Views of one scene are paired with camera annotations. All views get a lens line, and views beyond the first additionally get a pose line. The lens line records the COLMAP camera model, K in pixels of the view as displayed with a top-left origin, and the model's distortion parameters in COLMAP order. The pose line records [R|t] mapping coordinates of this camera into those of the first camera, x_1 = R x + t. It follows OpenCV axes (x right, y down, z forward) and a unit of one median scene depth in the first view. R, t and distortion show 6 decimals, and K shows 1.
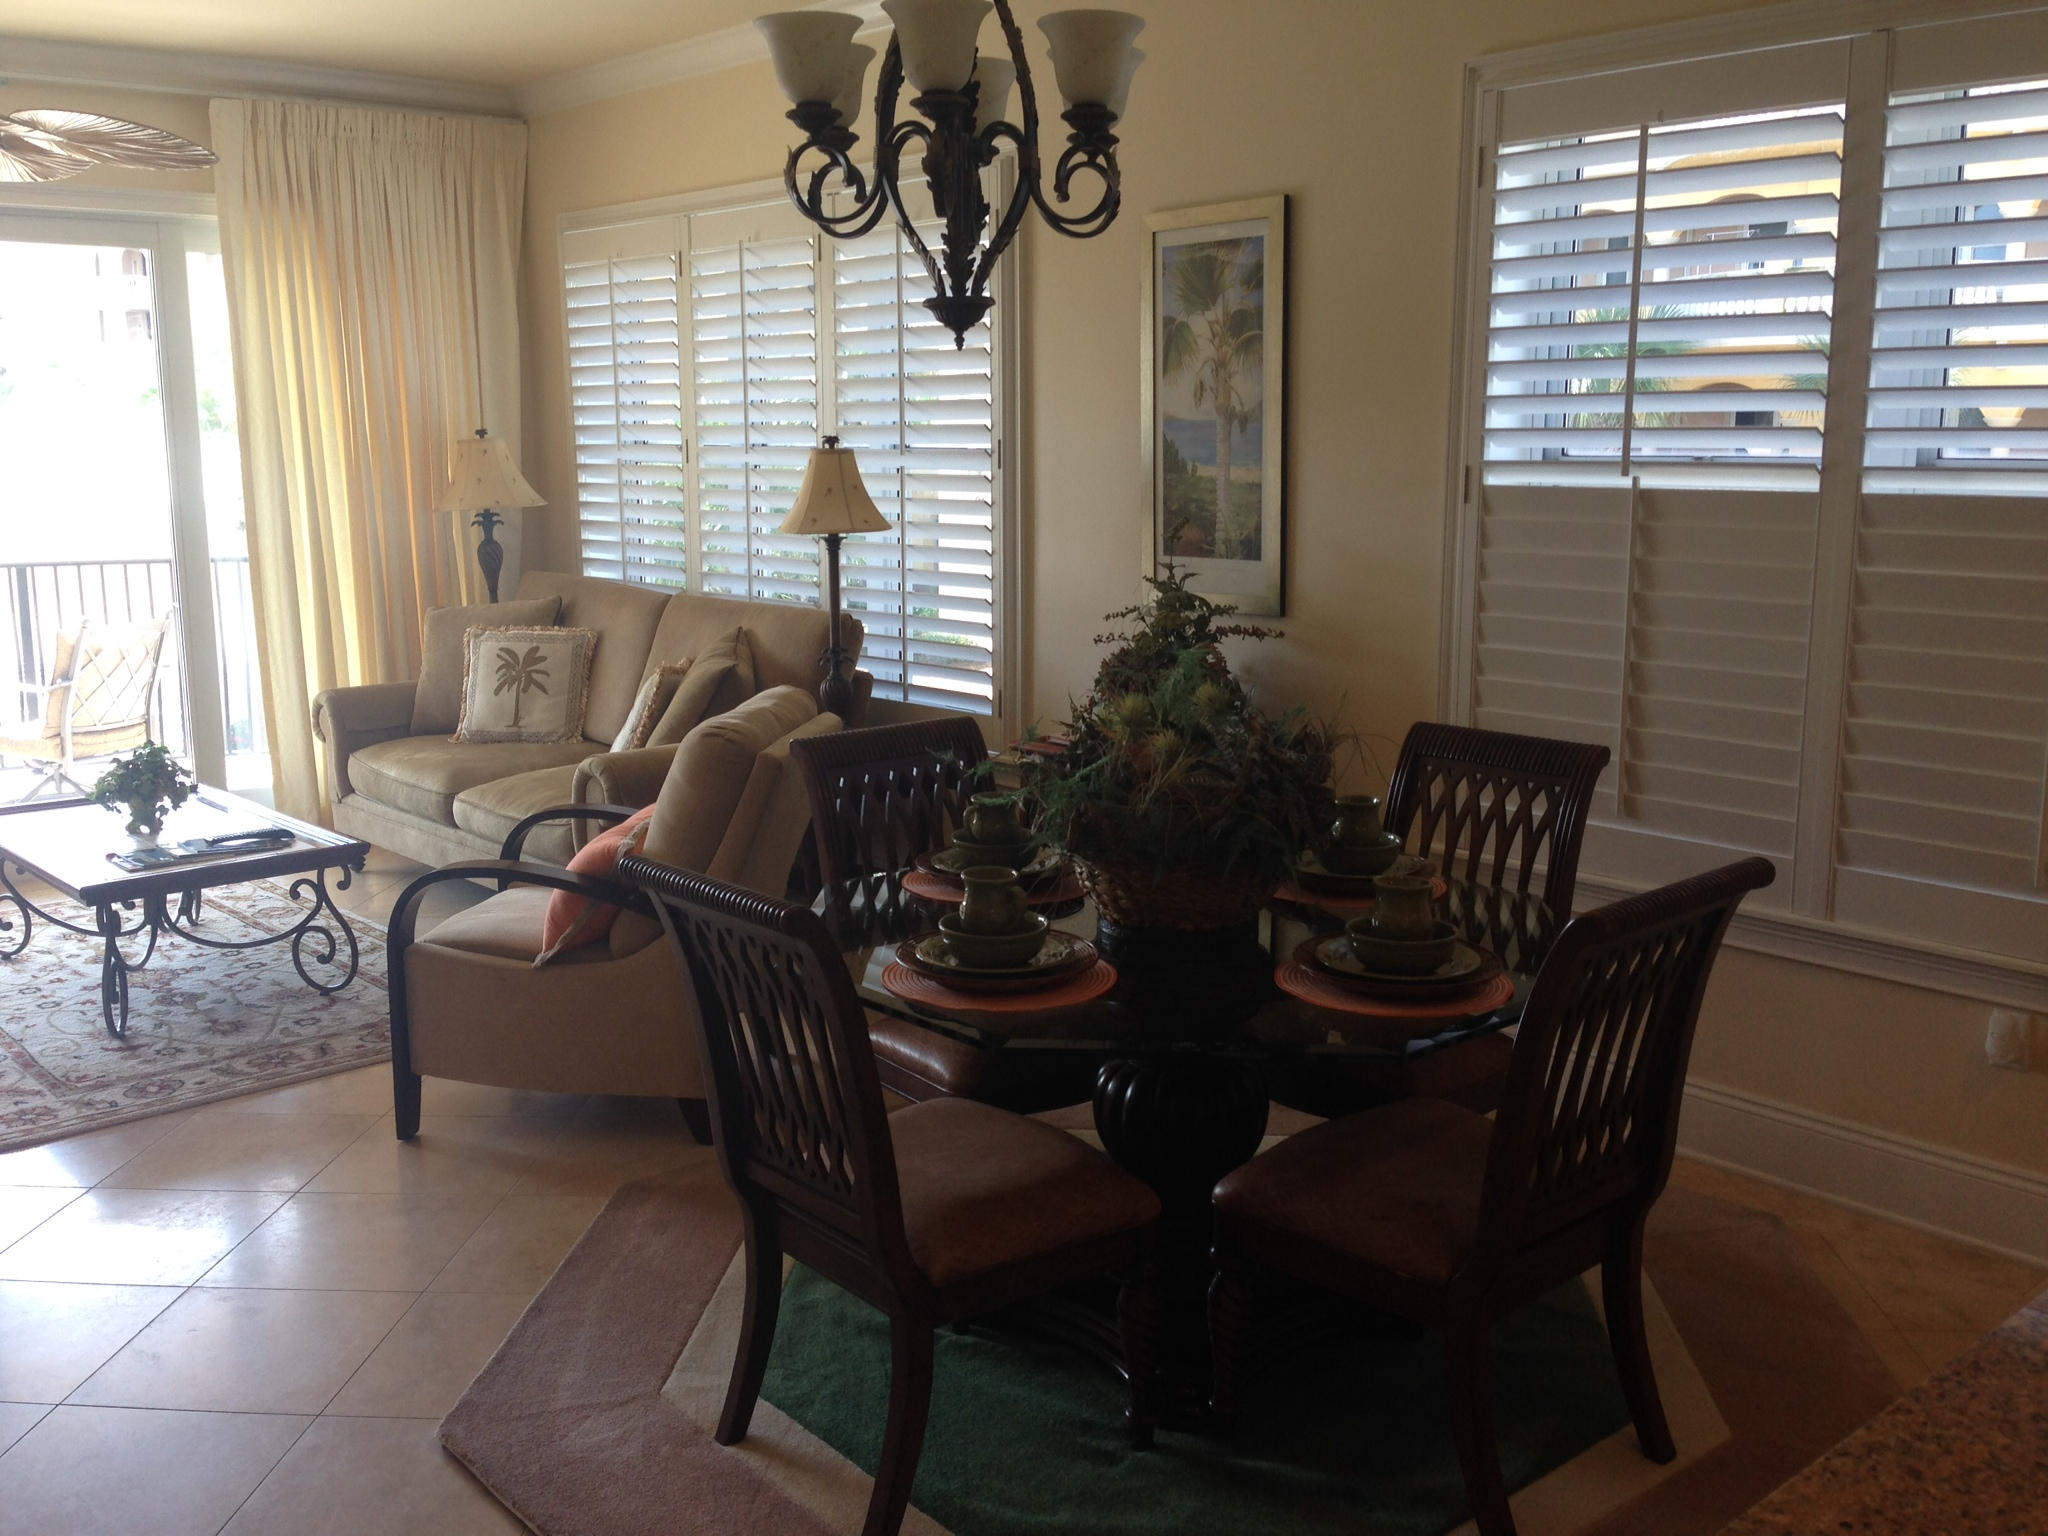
lens RADIAL K [[1848.2, 0, 1024.0], [0, 1848.2, 768.0], [0, 0, 1]] dist [0.139134, -0.246786]
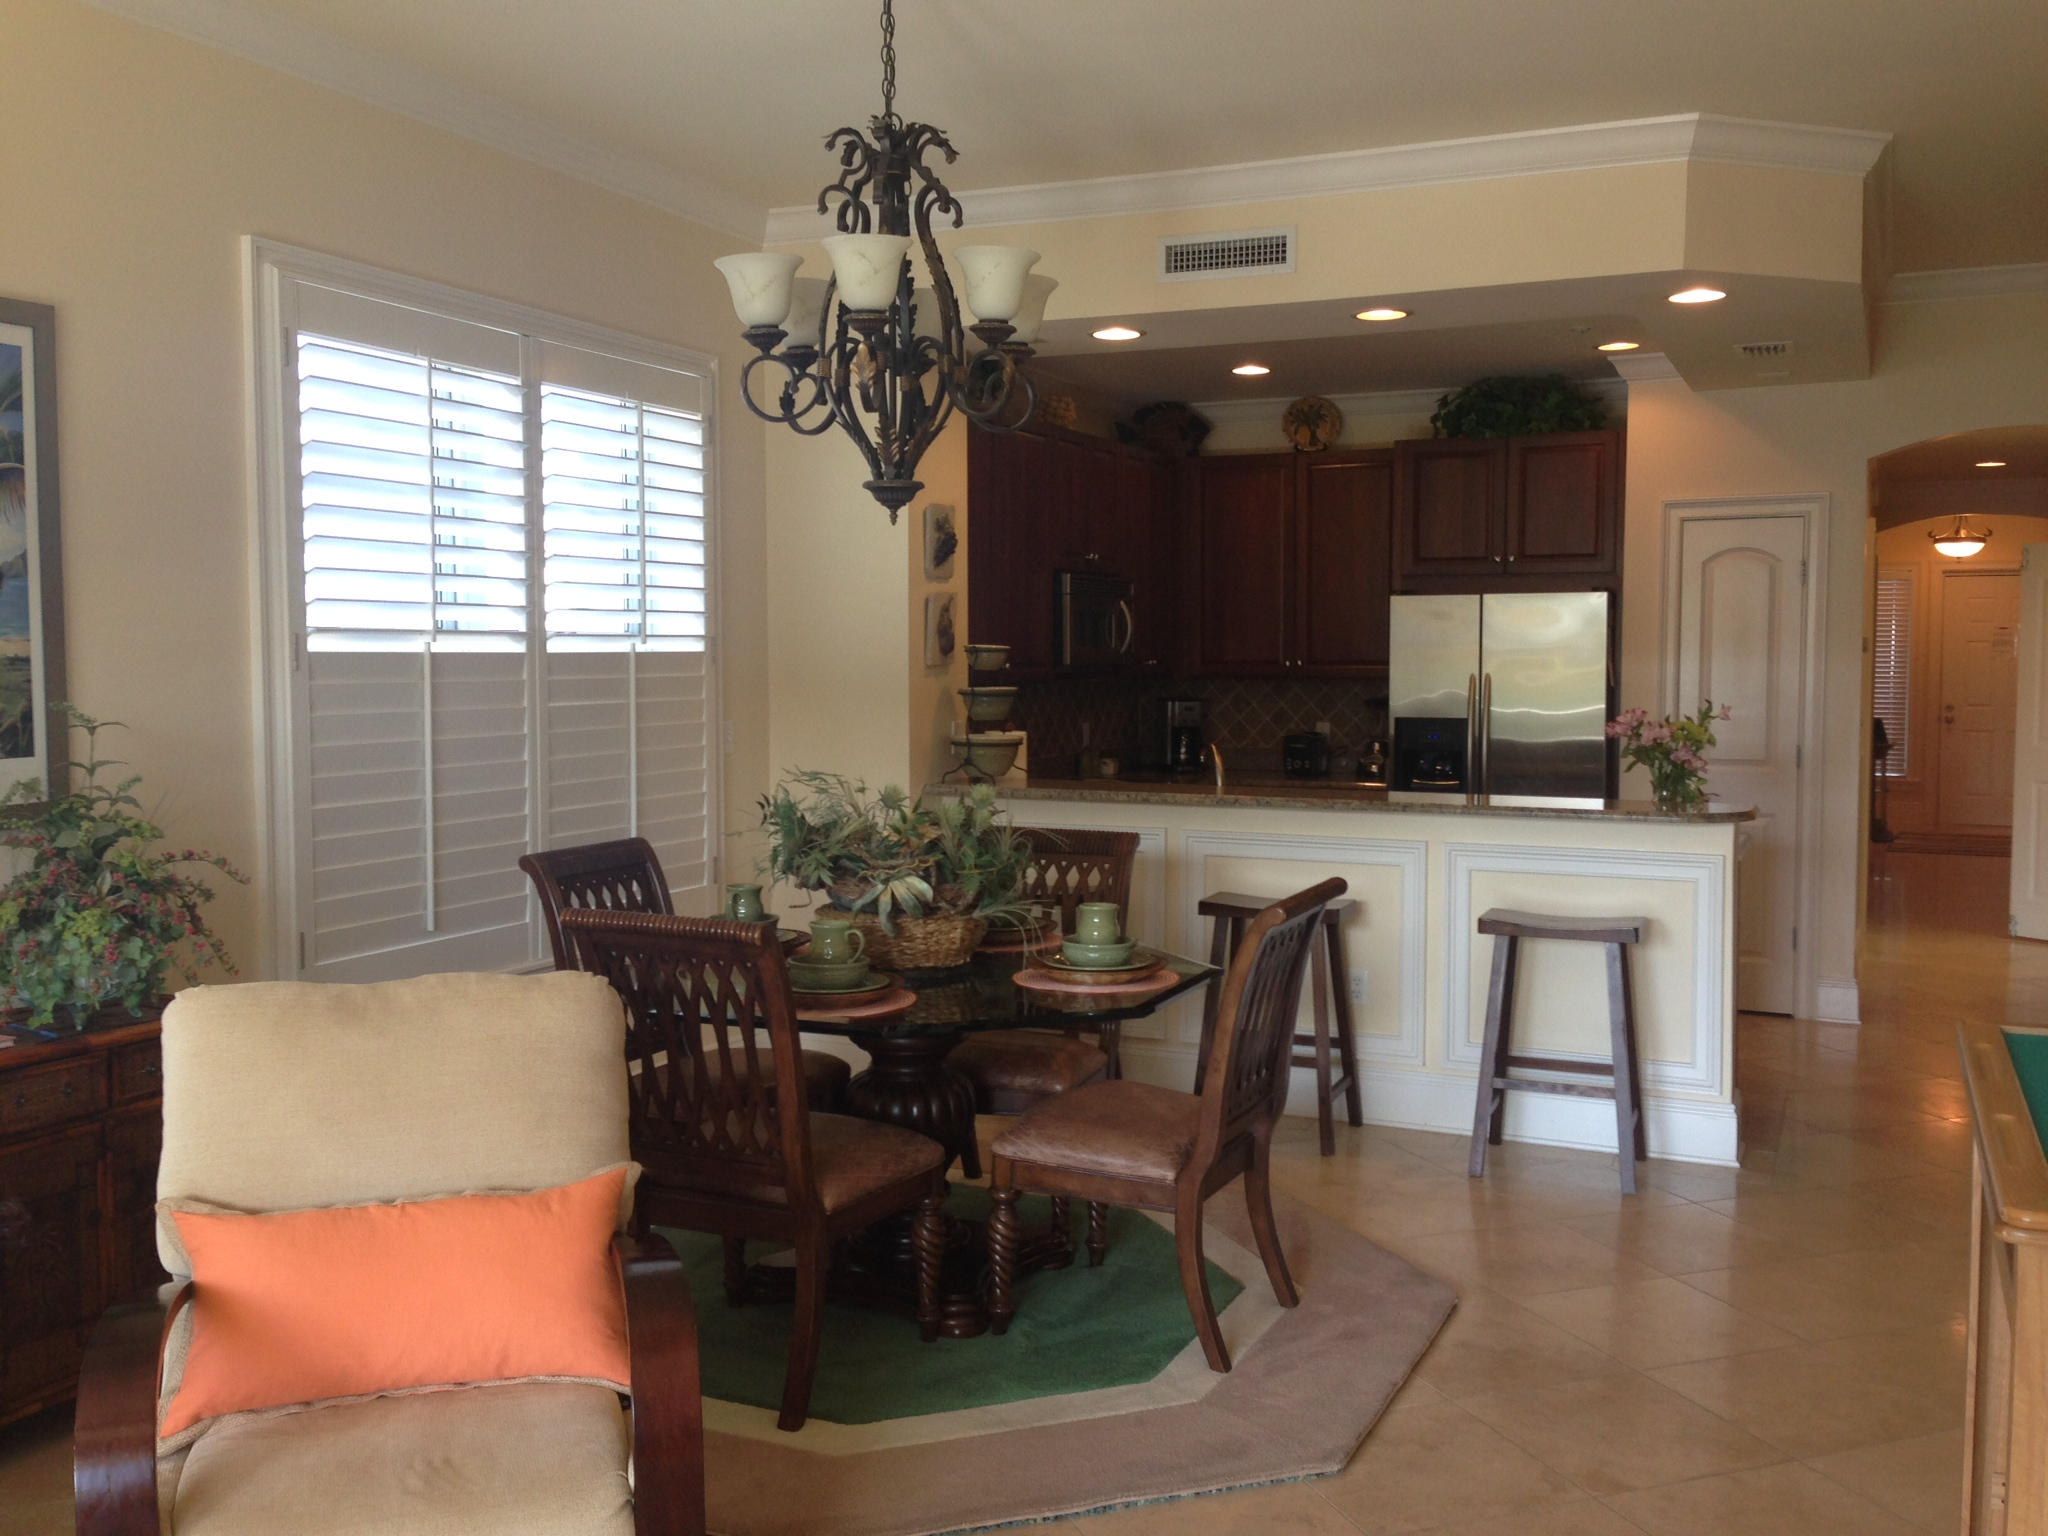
lens RADIAL K [[1848.2, 0, 1024.0], [0, 1848.2, 768.0], [0, 0, 1]] dist [0.139134, -0.246786]
pose [[-0.393658, -0.062688, 0.917117, -0.999841], [0.165335, 0.976574, 0.137720, -0.193907], [-0.904266, 0.205846, -0.374072, 1.216182]]
